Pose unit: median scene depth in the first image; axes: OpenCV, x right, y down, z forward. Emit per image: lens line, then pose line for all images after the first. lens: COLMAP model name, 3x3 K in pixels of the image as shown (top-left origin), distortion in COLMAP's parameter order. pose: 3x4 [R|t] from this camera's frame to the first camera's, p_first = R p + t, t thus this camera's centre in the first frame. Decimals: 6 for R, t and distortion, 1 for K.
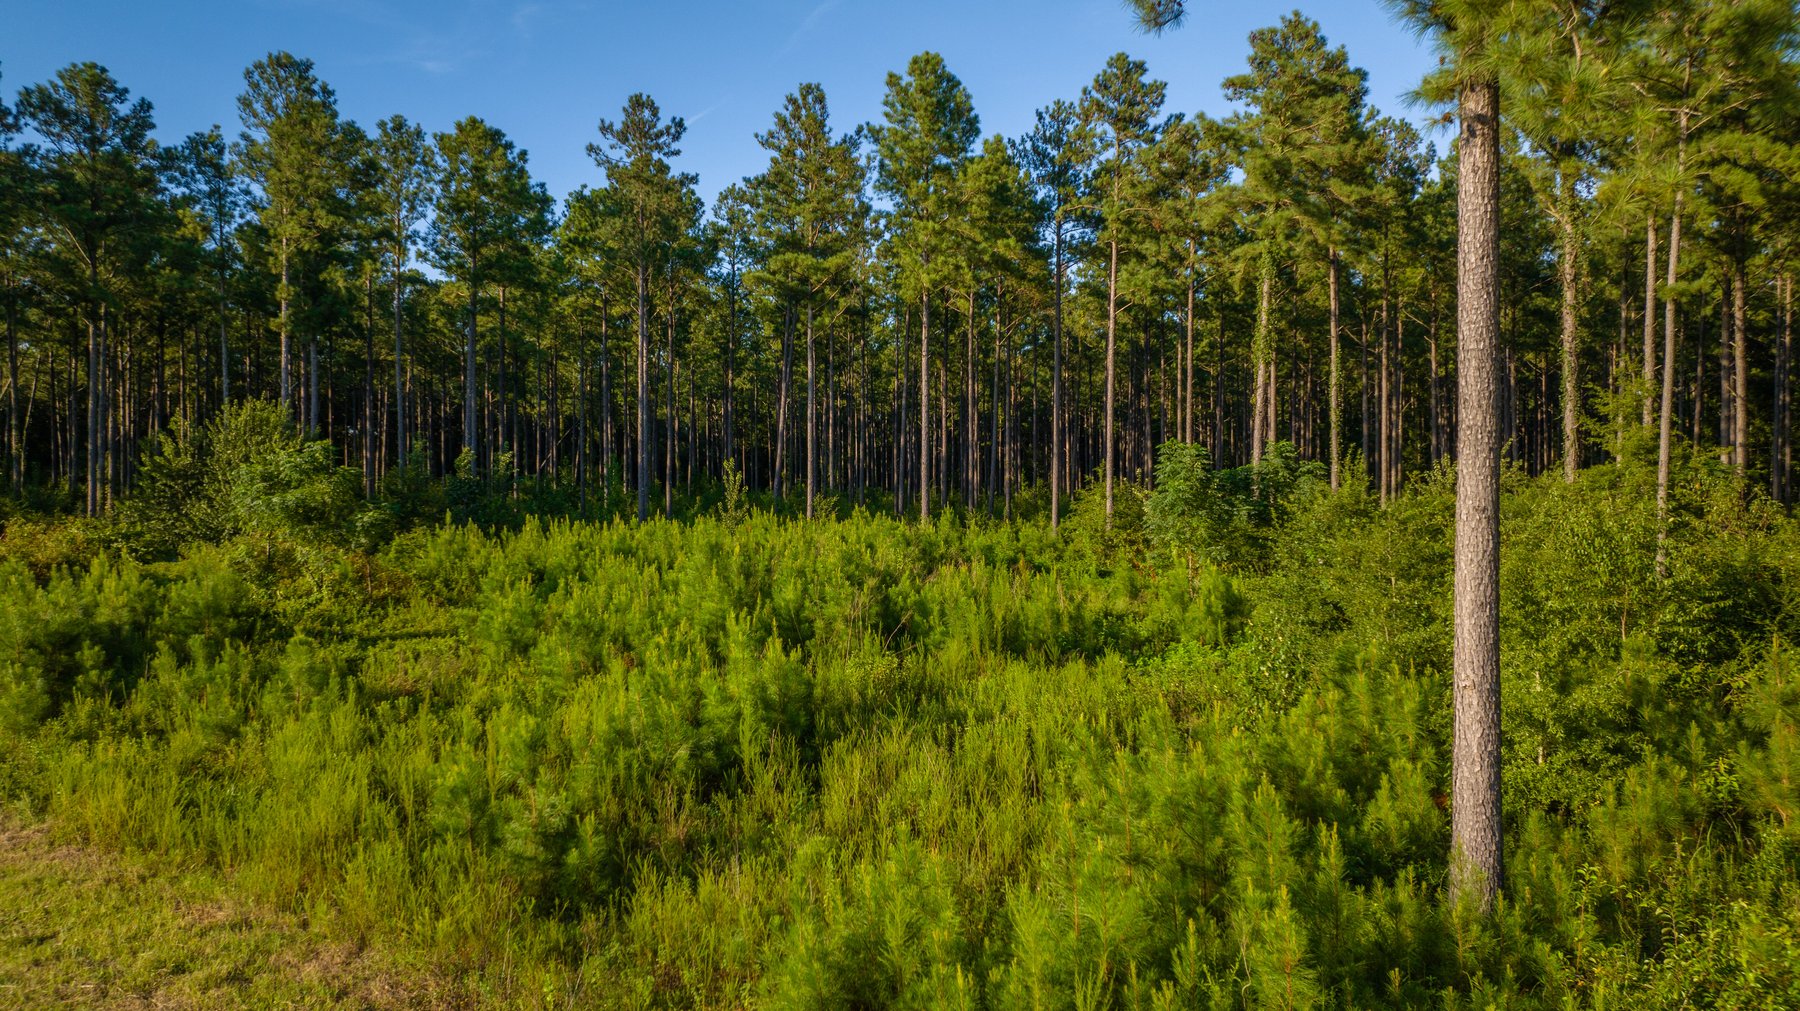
lens RADIAL K [[1263.9, 0, 901.2], [0, 1263.9, 506.9], [0, 0, 1]] dist [-0.039121, 0.045906]
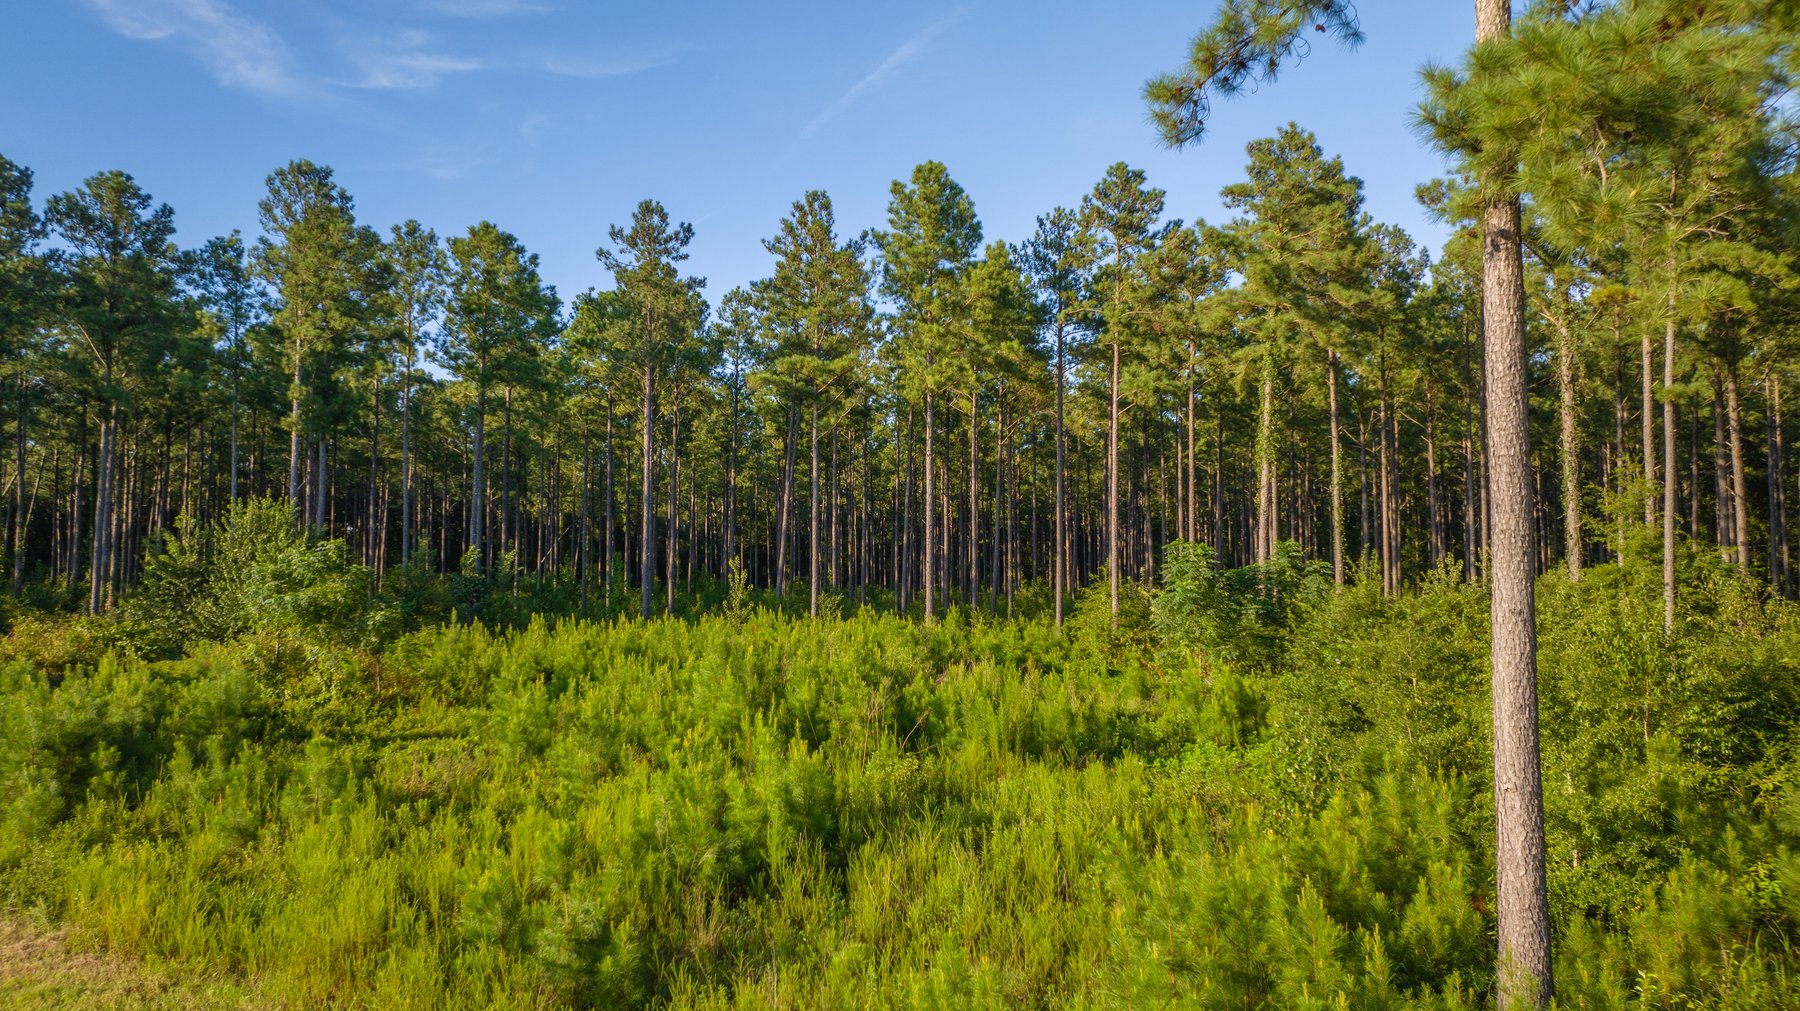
lens RADIAL K [[1263.9, 0, 901.3], [0, 1263.9, 504.8], [0, 0, 1]] dist [-0.039121, 0.045906]
pose [[0.999993, 0.000678, 0.003688, -0.011408], [-0.000385, 0.996878, -0.078954, -0.001212], [-0.003730, 0.078952, 0.996871, -0.004222]]
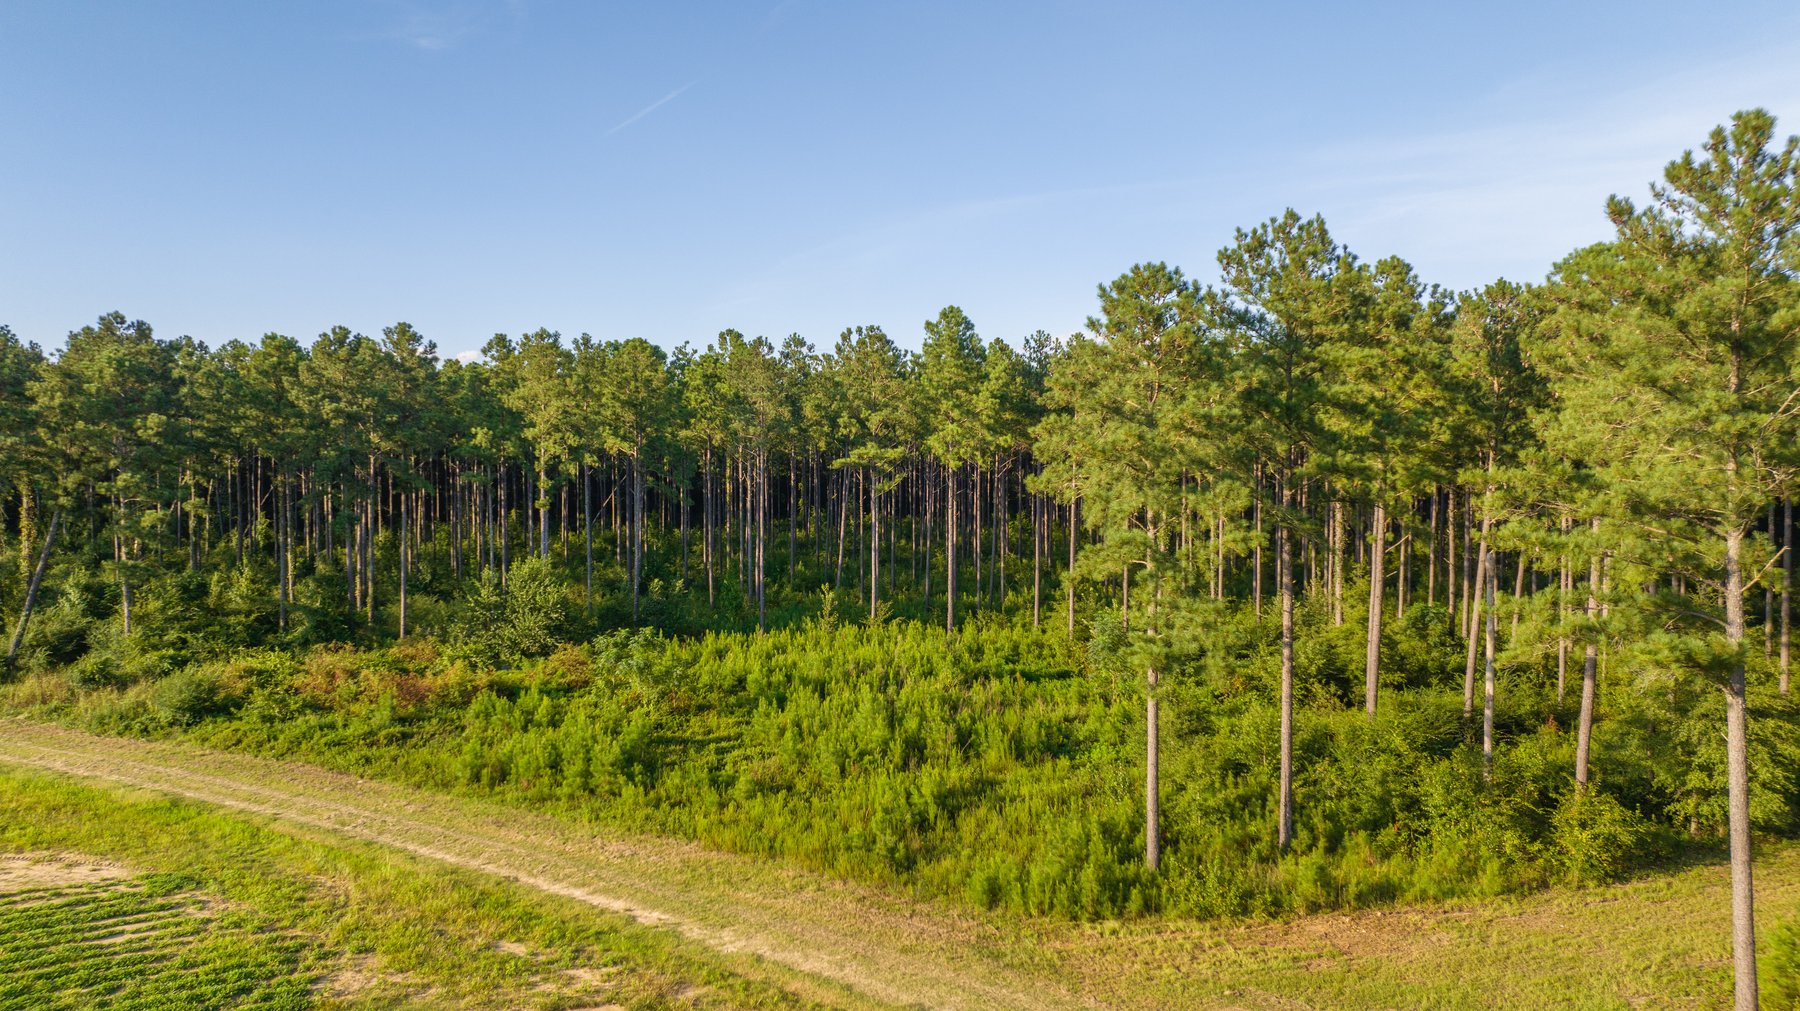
lens RADIAL K [[1263.9, 0, 887.7], [0, 1263.9, 498.3], [0, 0, 1]] dist [-0.039121, 0.045906]
pose [[0.999981, -0.002213, 0.005754, -0.102866], [0.002125, 0.999881, 0.015273, -0.248249], [-0.005787, -0.015261, 0.999867, -0.803698]]
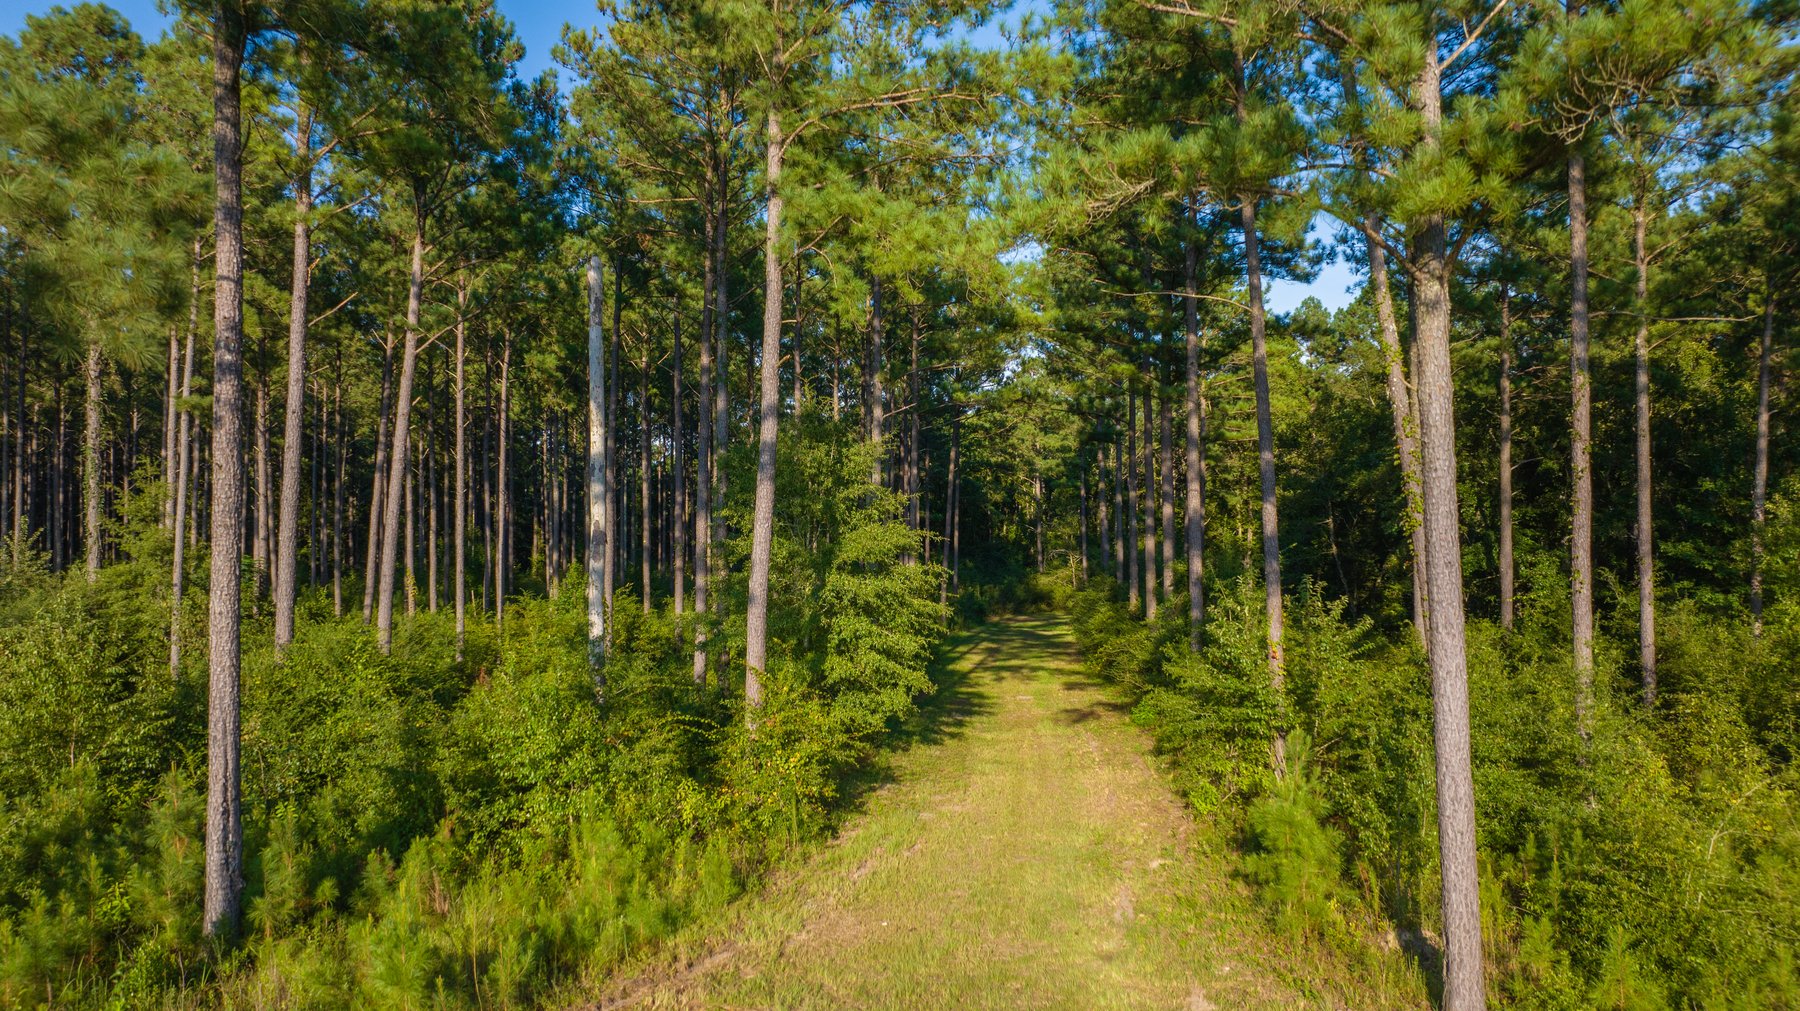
lens RADIAL K [[1263.9, 0, 891.1], [0, 1263.9, 501.3], [0, 0, 1]] dist [-0.039121, 0.045906]
pose [[0.522277, 0.031565, 0.852192, 0.021560], [0.018929, 0.998639, -0.048591, -0.025023], [-0.852566, 0.041509, 0.520968, -0.062122]]
